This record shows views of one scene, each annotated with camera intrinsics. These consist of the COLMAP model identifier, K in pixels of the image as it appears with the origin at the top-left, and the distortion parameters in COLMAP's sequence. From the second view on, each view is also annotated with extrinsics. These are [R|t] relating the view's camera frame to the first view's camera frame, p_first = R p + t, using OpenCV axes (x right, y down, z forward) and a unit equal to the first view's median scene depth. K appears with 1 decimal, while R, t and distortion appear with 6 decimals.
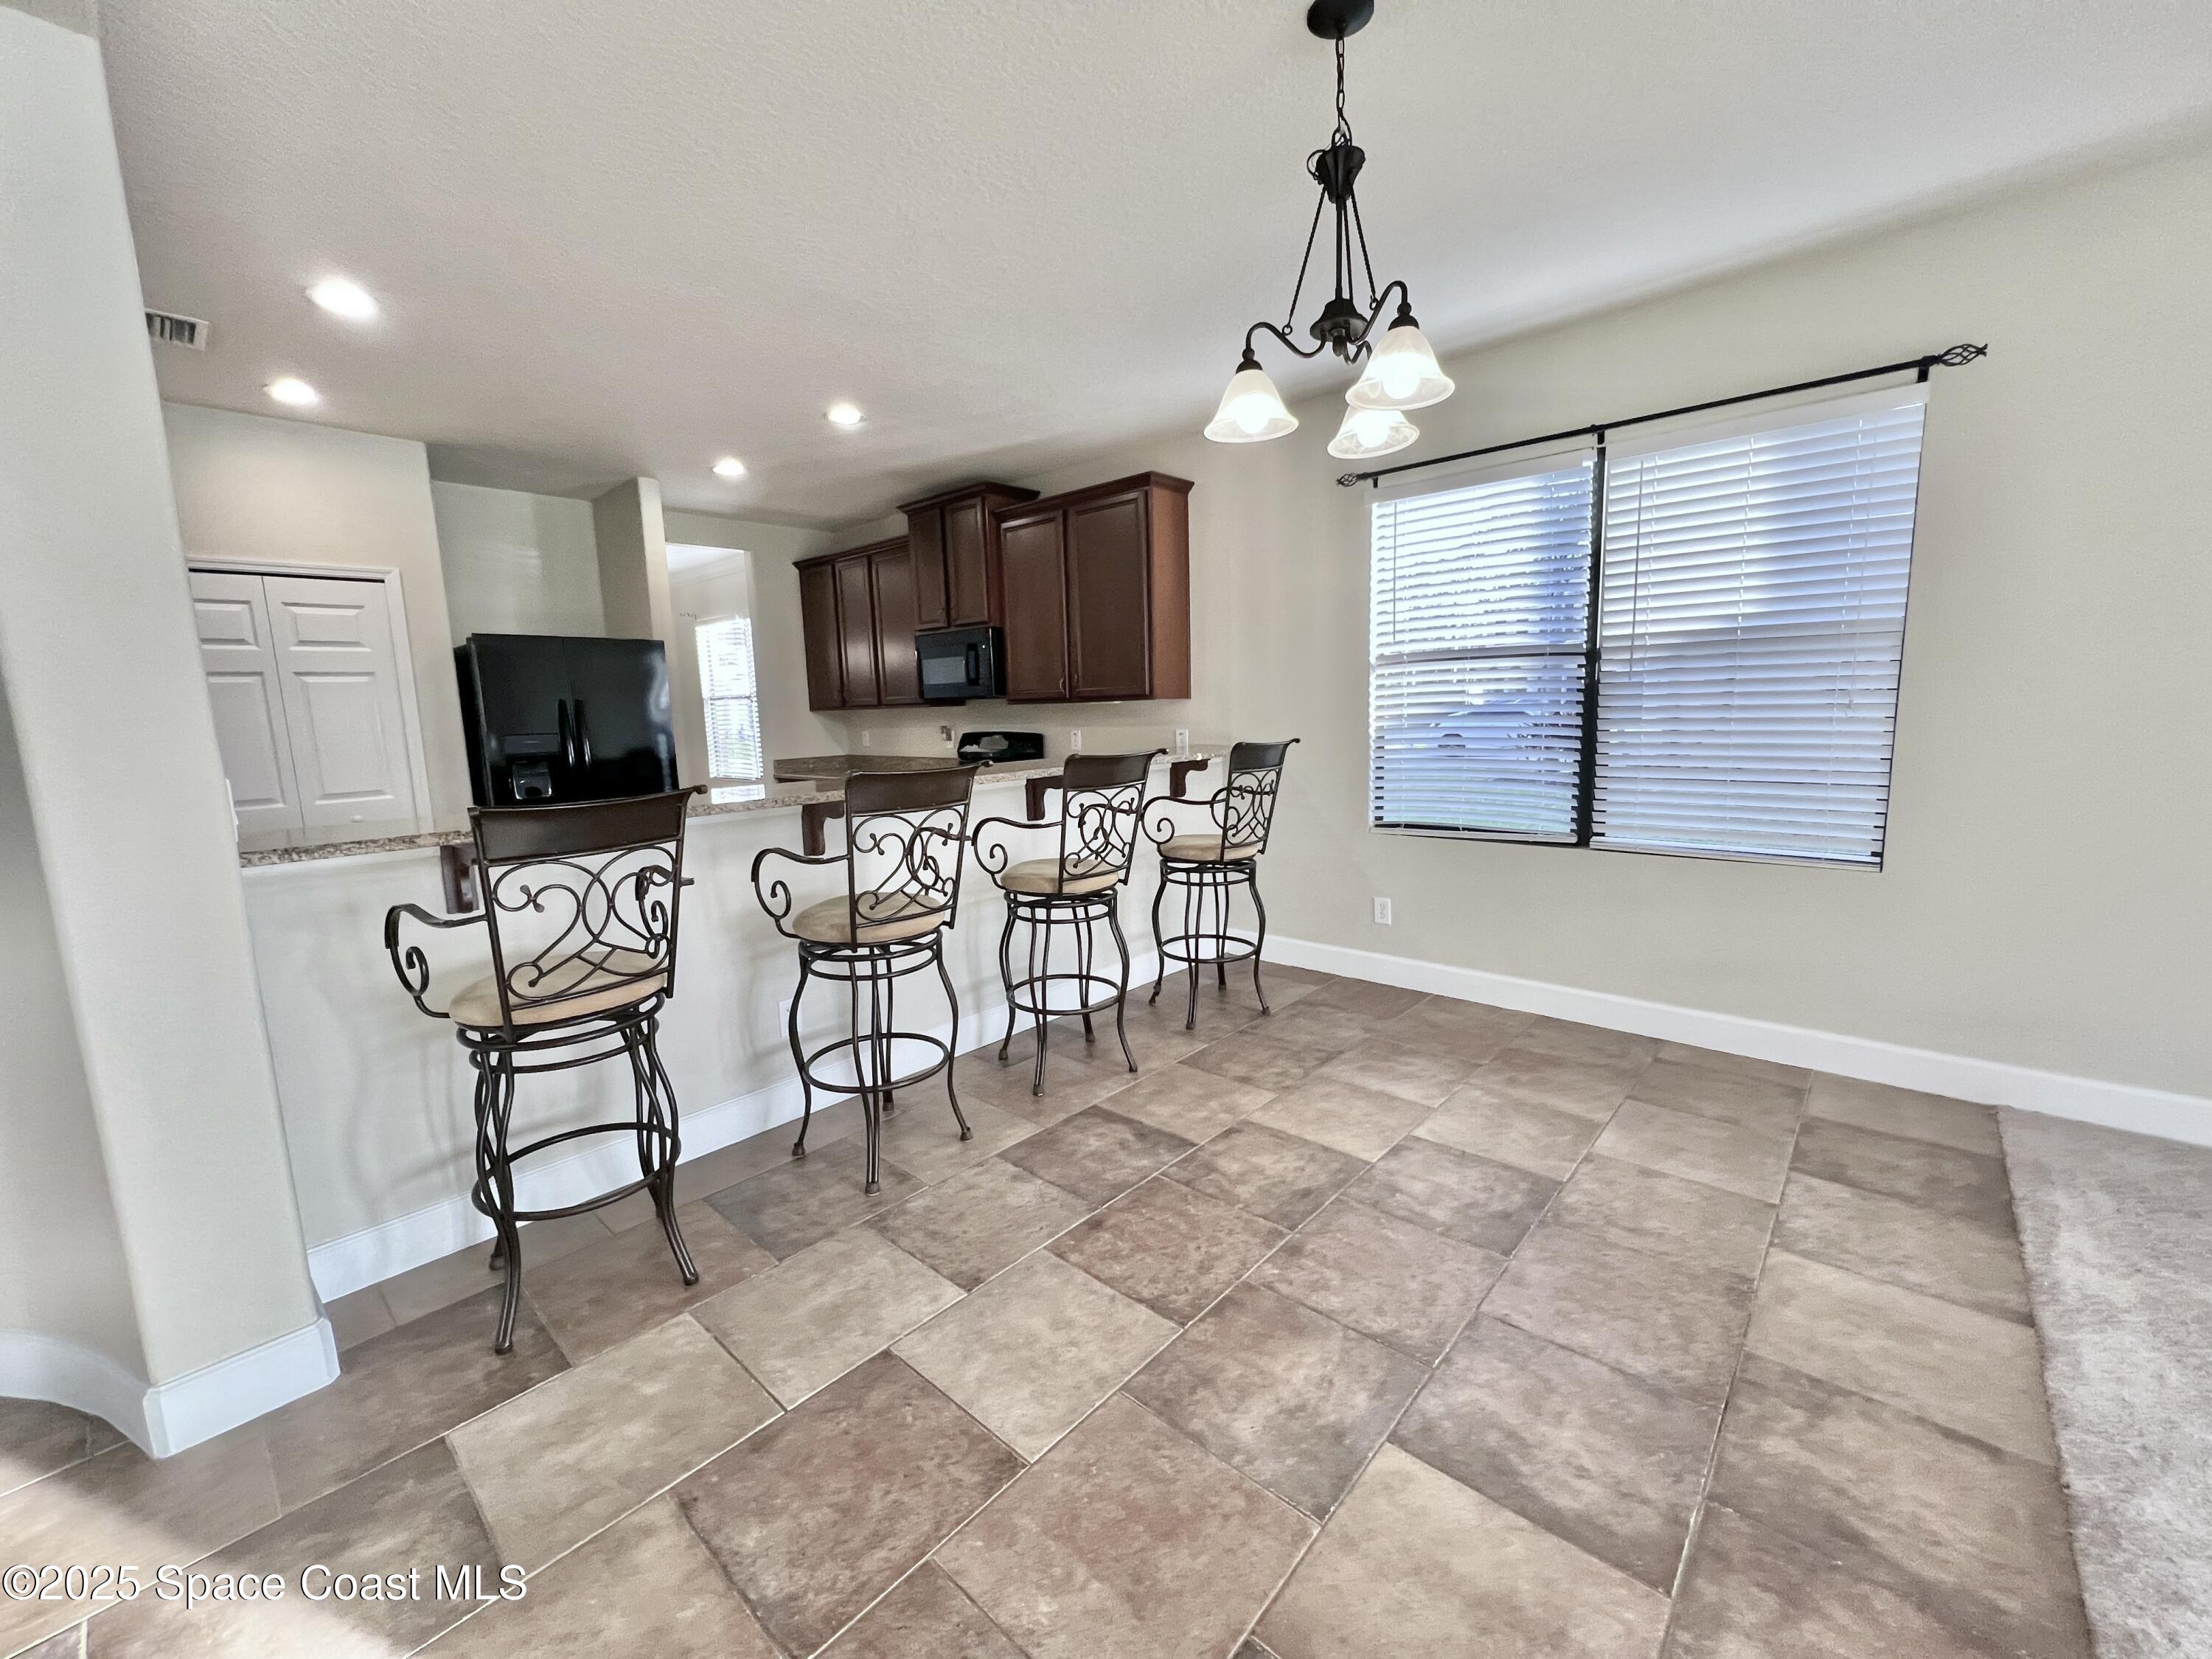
lens RADIAL K [[886.6, 0, 1106.5], [0, 886.6, 832.1], [0, 0, 1]] dist [-0.001052, 0.000141]
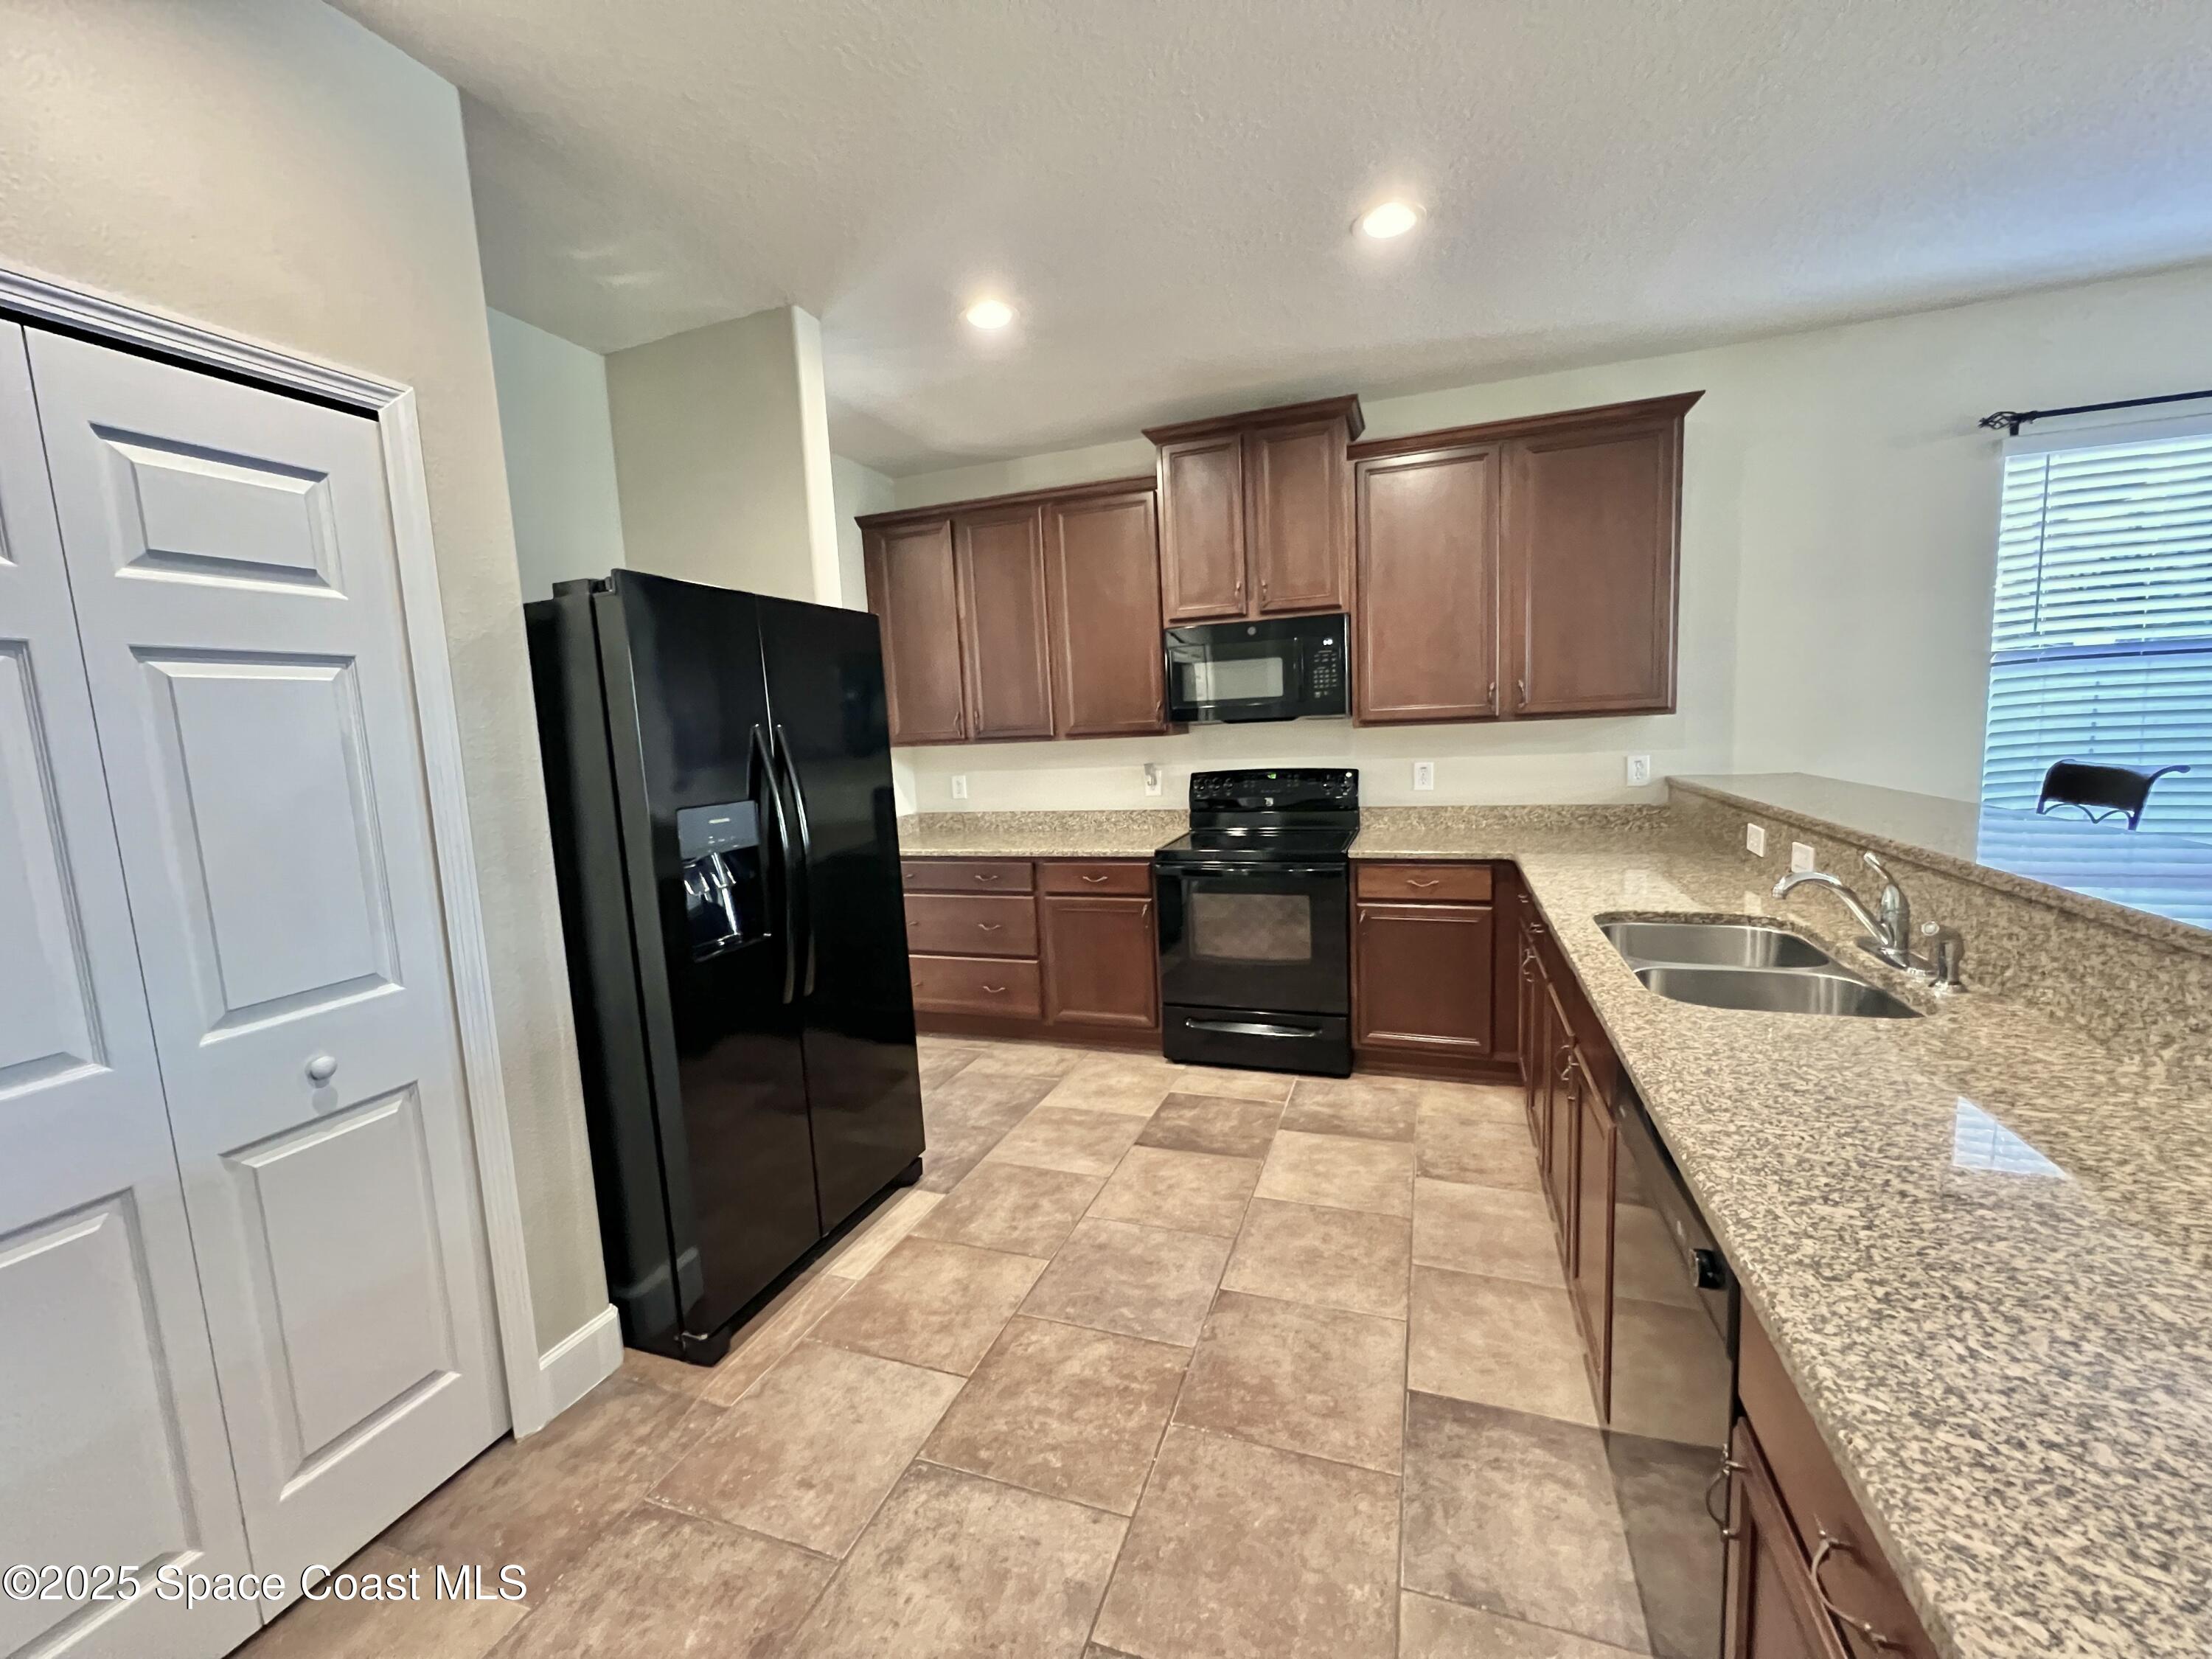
lens RADIAL K [[886.6, 0, 1109.8], [0, 886.6, 831.5], [0, 0, 1]] dist [-0.001052, 0.000141]
pose [[0.923563, -0.060248, 0.378684, -0.812606], [0.075073, 0.996877, -0.024491, -0.090429], [-0.376026, 0.051048, 0.925202, 0.651817]]
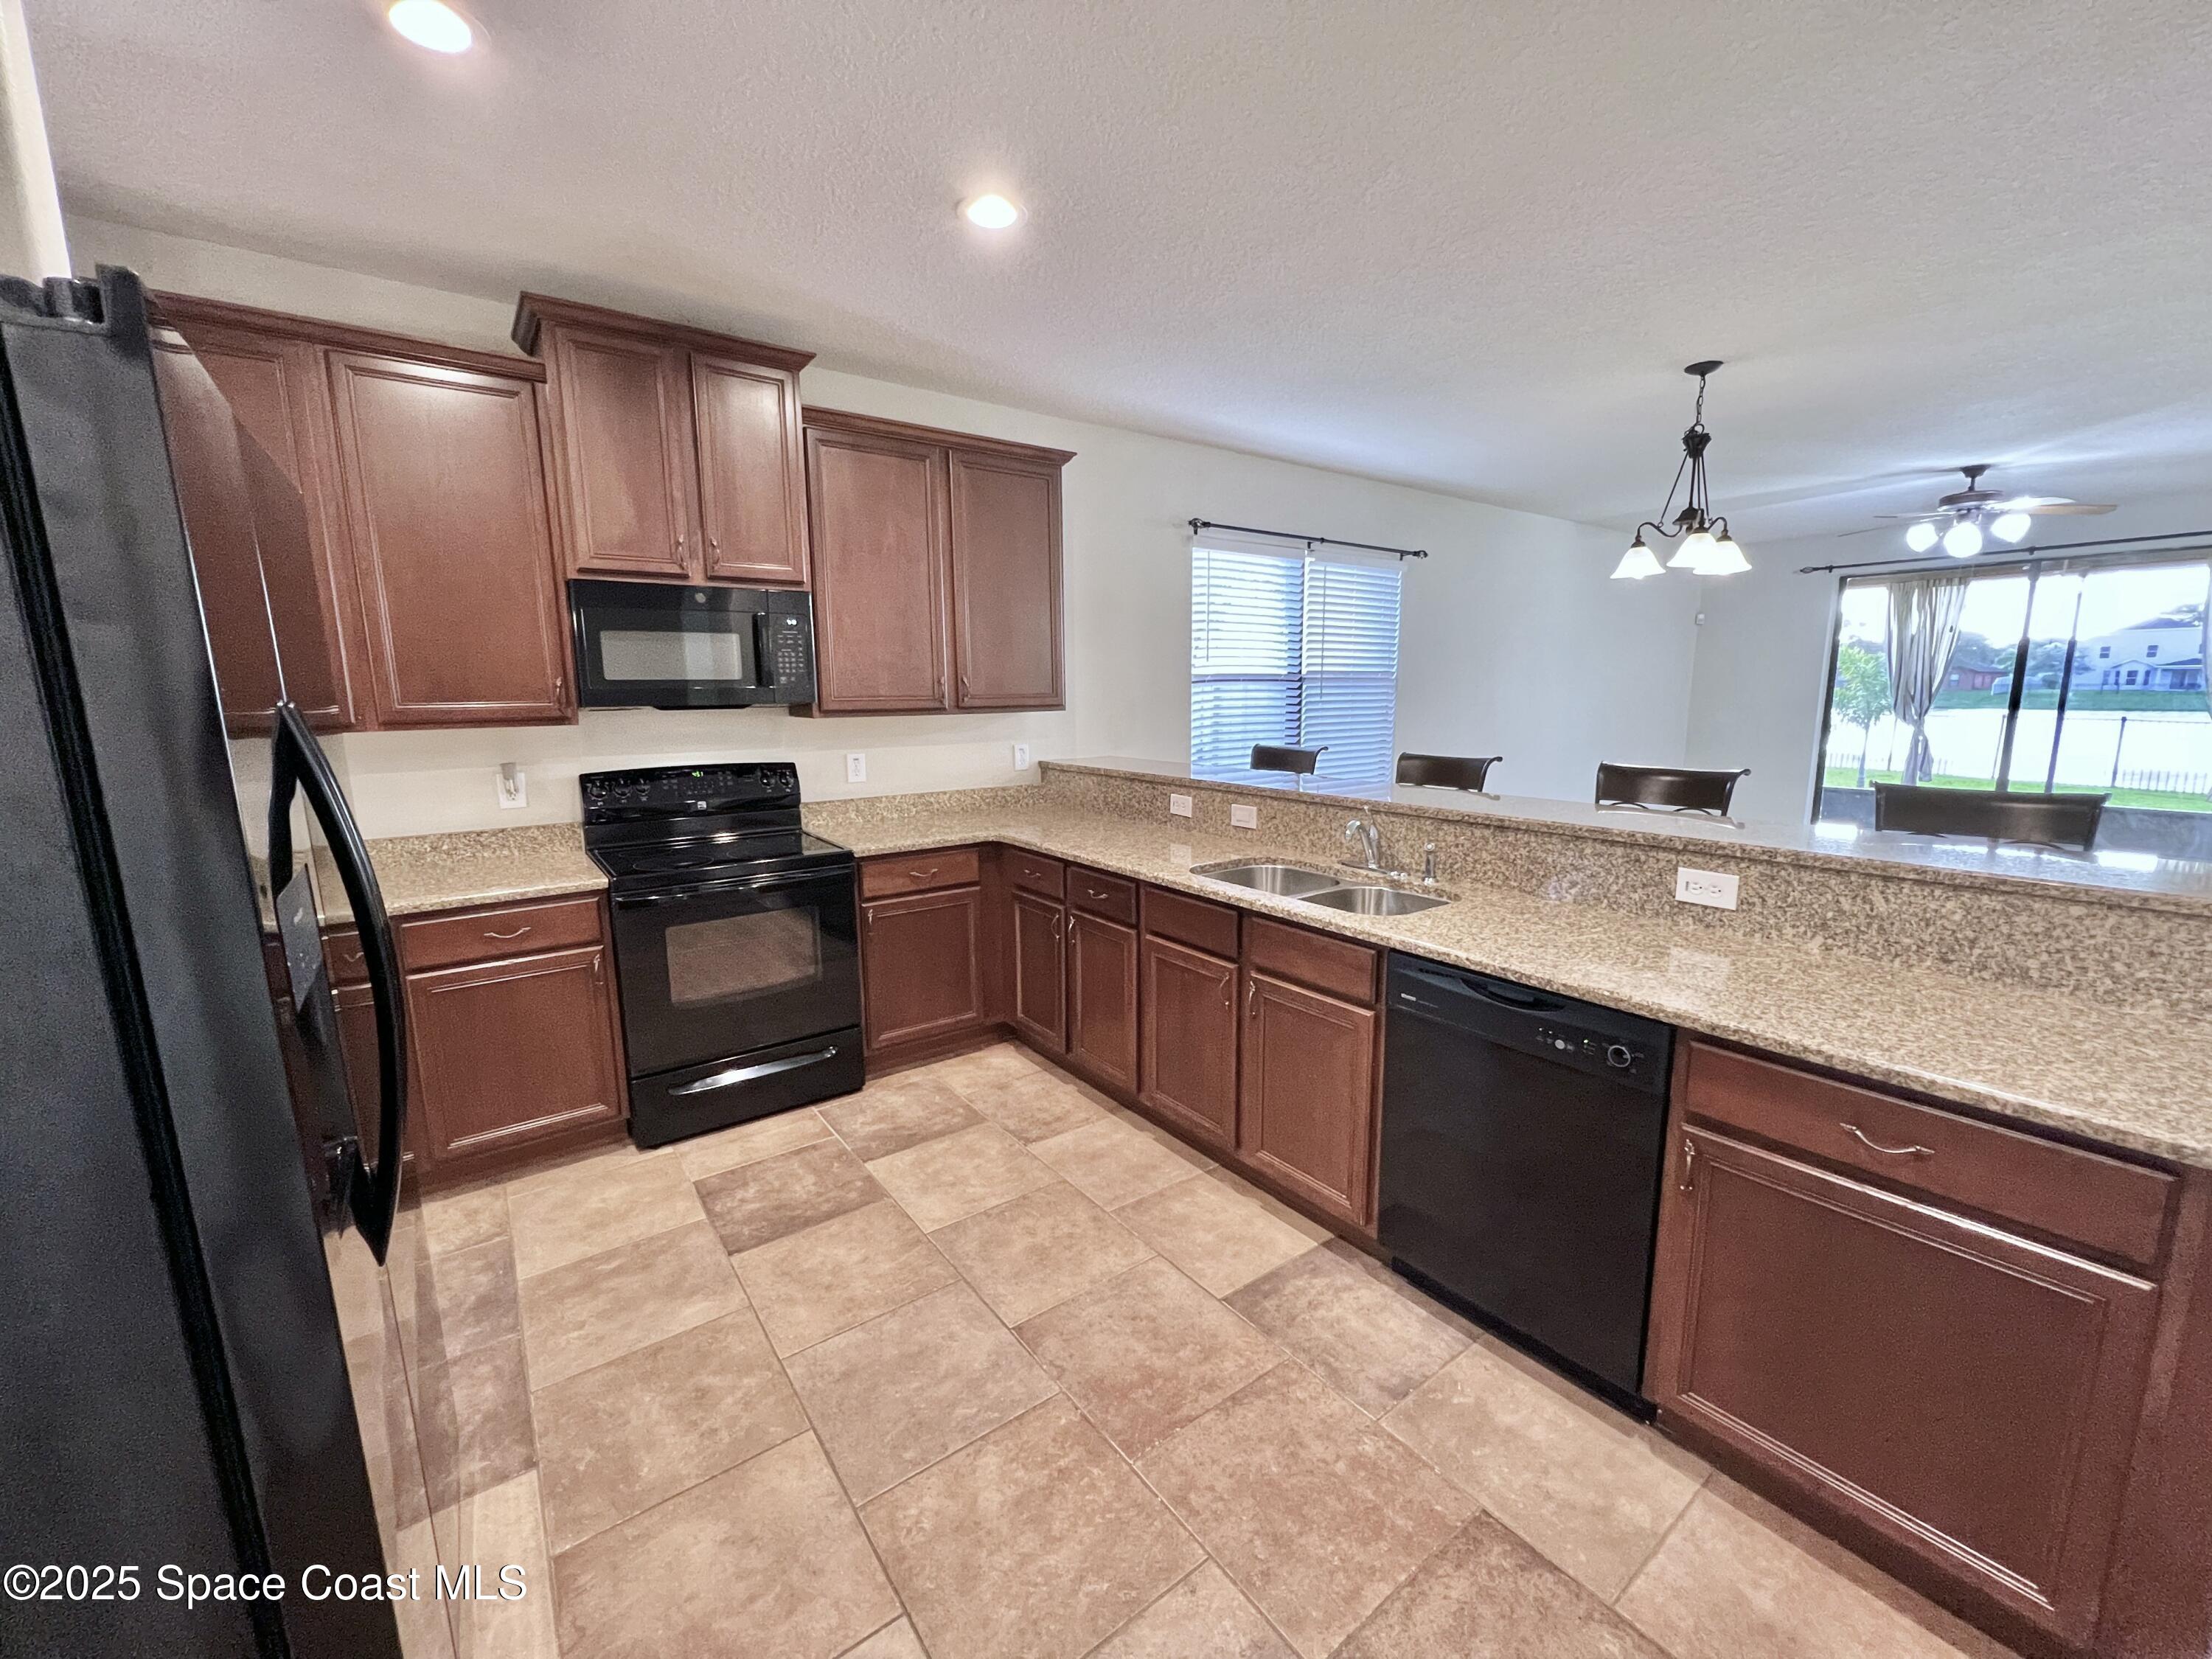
lens RADIAL K [[886.6, 0, 1110.5], [0, 886.6, 832.7], [0, 0, 1]] dist [-0.001052, 0.000141]
pose [[0.194748, -0.133097, 0.971781, -1.027025], [0.143790, 0.983921, 0.105944, -0.147329], [-0.970257, 0.119100, 0.210755, 0.991908]]
